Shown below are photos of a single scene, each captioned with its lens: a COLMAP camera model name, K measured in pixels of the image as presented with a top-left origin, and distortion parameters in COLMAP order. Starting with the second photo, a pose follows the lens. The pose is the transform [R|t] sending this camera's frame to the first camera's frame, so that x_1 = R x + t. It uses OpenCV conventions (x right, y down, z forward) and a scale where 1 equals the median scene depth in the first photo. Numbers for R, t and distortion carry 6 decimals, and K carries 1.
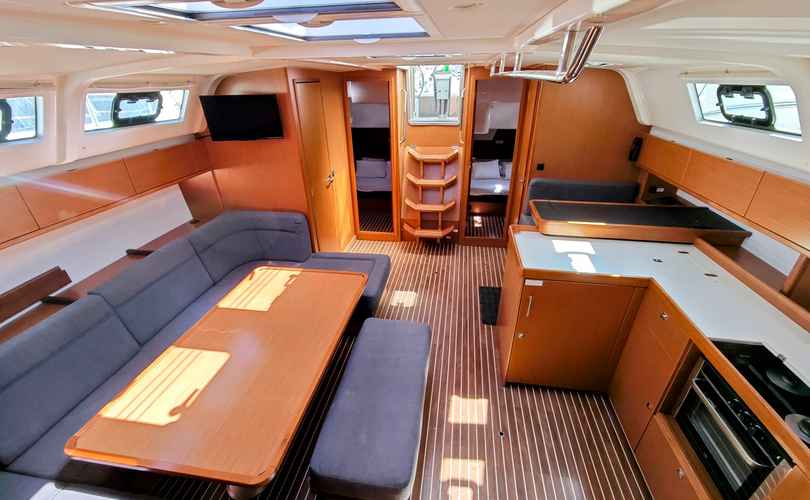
lens RADIAL K [[336.3, 0, 407.5], [0, 336.3, 250.2], [0, 0, 1]] dist [-0.008559, 0.000348]
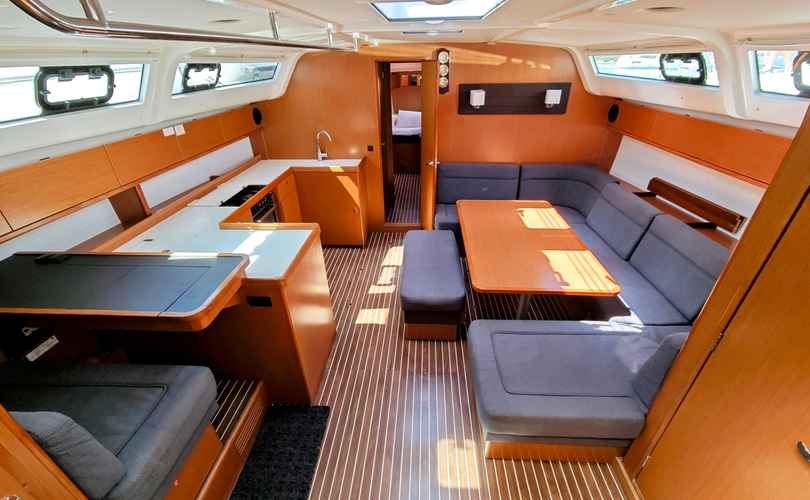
lens RADIAL K [[336.3, 0, 407.5], [0, 336.3, 250.2], [0, 0, 1]] dist [-0.008559, 0.000348]
pose [[-0.994210, 0.078316, -0.073568, 0.110718], [-0.018712, 0.548010, 0.836263, -0.711933], [0.105809, 0.832798, -0.543372, 1.432563]]
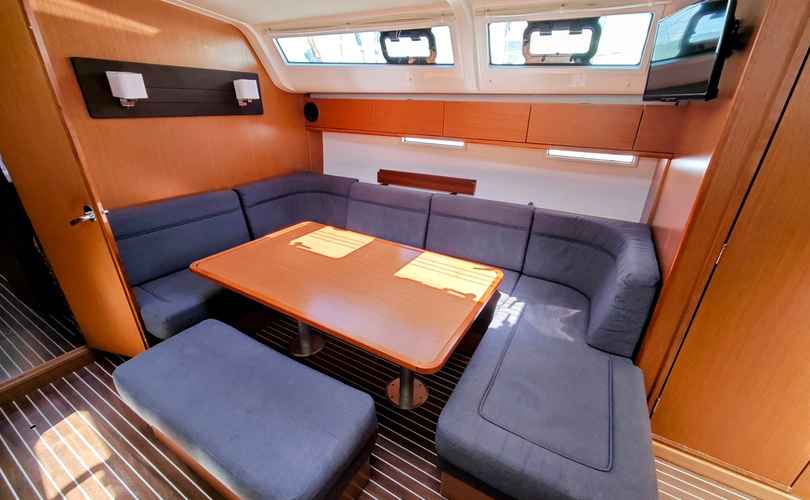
lens RADIAL K [[335.7, 0, 402.1], [0, 335.7, 248.8], [0, 0, 1]] dist [-0.001131, 0.000046]
pose [[-0.370079, 0.385486, -0.845247, 0.233005], [-0.438932, 0.729330, 0.524801, -0.286436], [0.818768, 0.565224, -0.100708, 0.959534]]
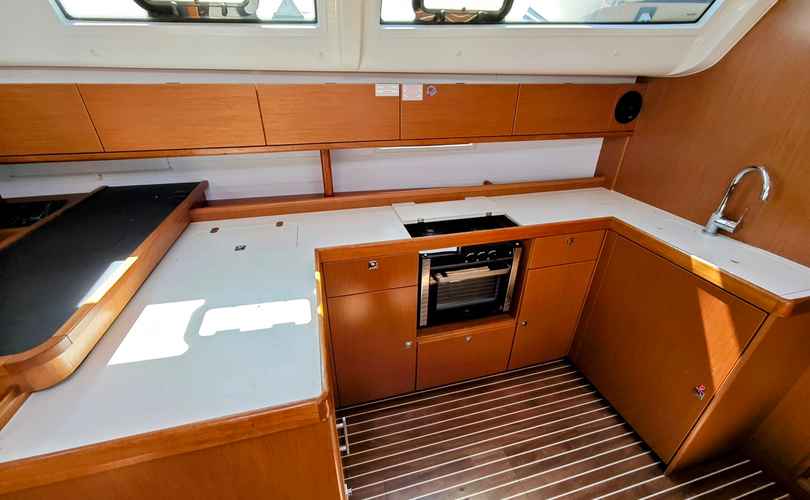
lens RADIAL K [[336.3, 0, 407.5], [0, 336.3, 250.2], [0, 0, 1]] dist [-0.008559, 0.000348]
pose [[-0.410377, -0.419840, 0.809521, 0.066378], [0.414014, 0.705176, 0.575603, -0.187656], [-0.812517, 0.571368, -0.115568, 0.727094]]
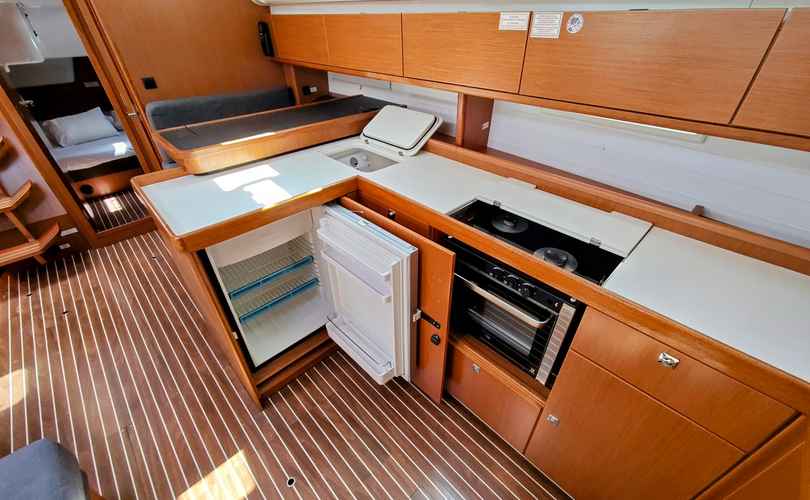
lens RADIAL K [[336.3, 0, 407.5], [0, 336.3, 250.2], [0, 0, 1]] dist [-0.008559, 0.000348]
pose [[0.600278, -0.456019, 0.657048, 0.172952], [0.369508, 0.886718, 0.277838, 0.049305], [-0.709317, 0.076005, 0.700780, 0.309762]]
